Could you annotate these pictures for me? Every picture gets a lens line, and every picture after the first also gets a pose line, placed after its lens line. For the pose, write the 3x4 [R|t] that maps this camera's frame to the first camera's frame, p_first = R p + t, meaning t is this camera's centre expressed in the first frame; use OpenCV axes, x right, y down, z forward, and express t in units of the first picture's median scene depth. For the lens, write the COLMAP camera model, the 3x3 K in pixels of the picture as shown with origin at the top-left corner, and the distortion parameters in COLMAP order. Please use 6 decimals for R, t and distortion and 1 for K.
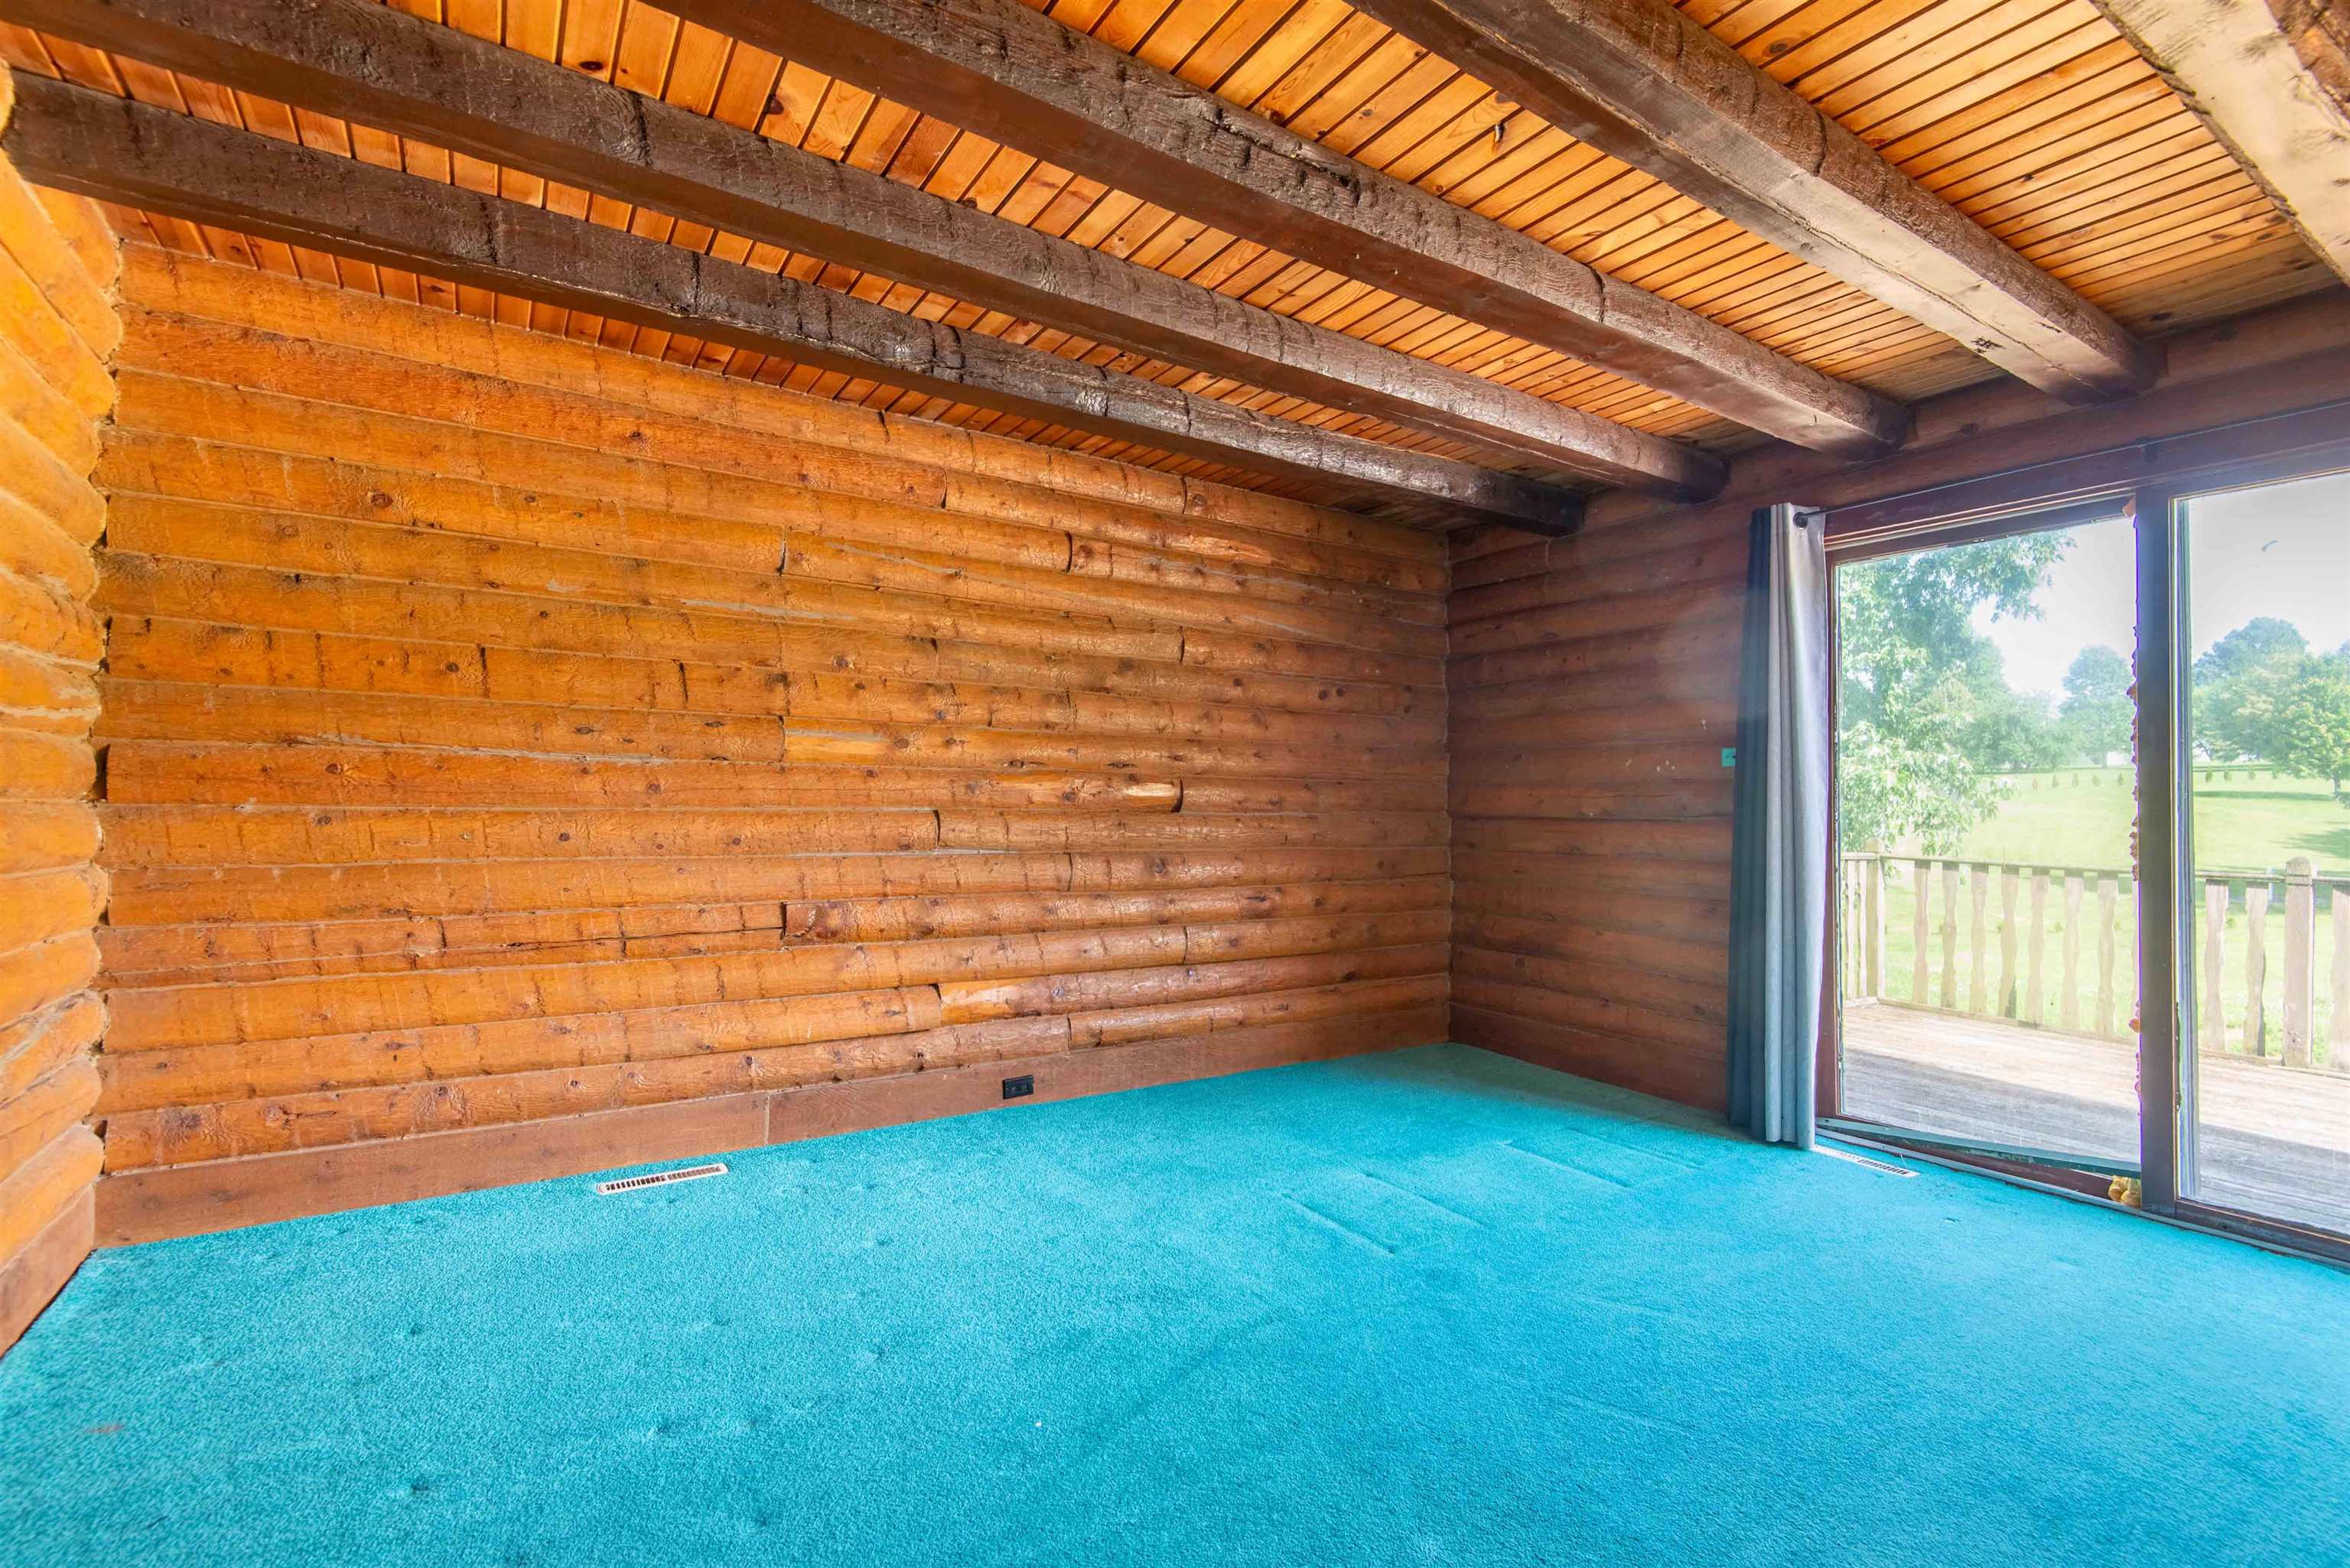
lens RADIAL K [[1072.6, 0, 1176.4], [0, 1072.6, 775.4], [0, 0, 1]] dist [0.035756, -0.017917]
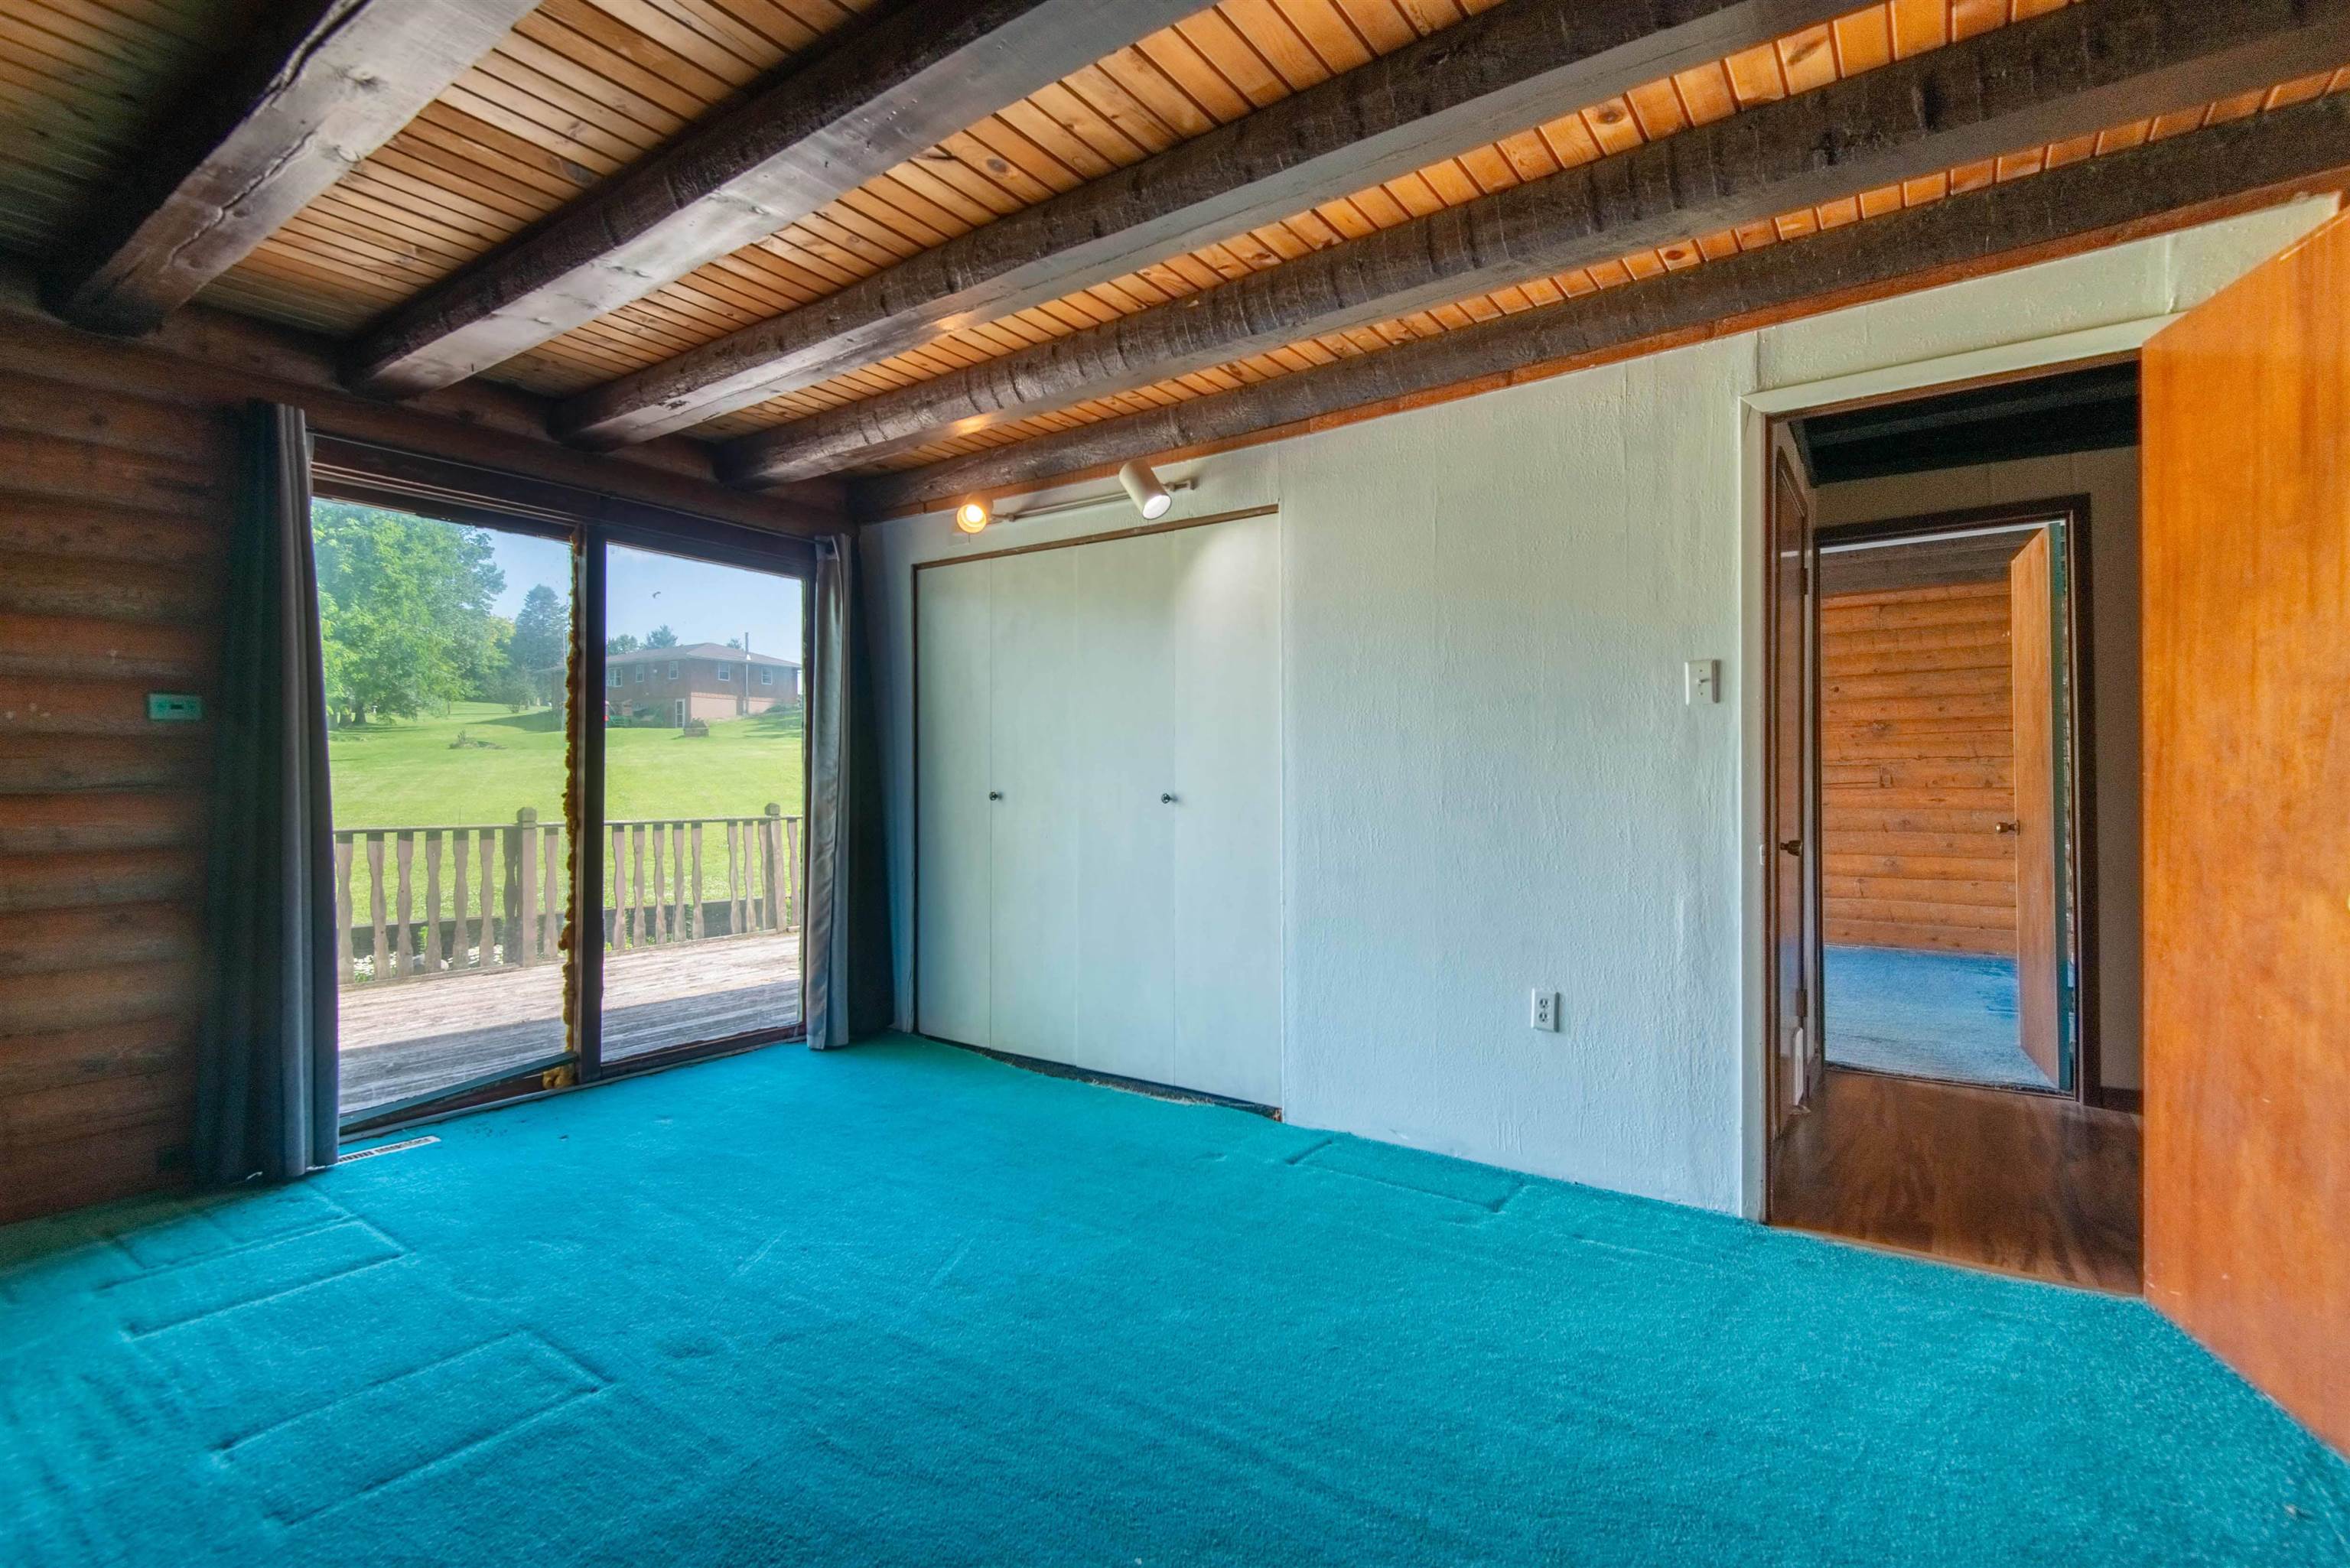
lens RADIAL K [[1072.6, 0, 1176.4], [0, 1072.6, 775.4], [0, 0, 1]] dist [0.035756, -0.017917]
pose [[-0.376560, -0.007668, 0.926360, -1.418829], [-0.036184, 0.999324, -0.006436, 0.032257], [-0.925685, -0.035943, -0.376583, 2.079594]]
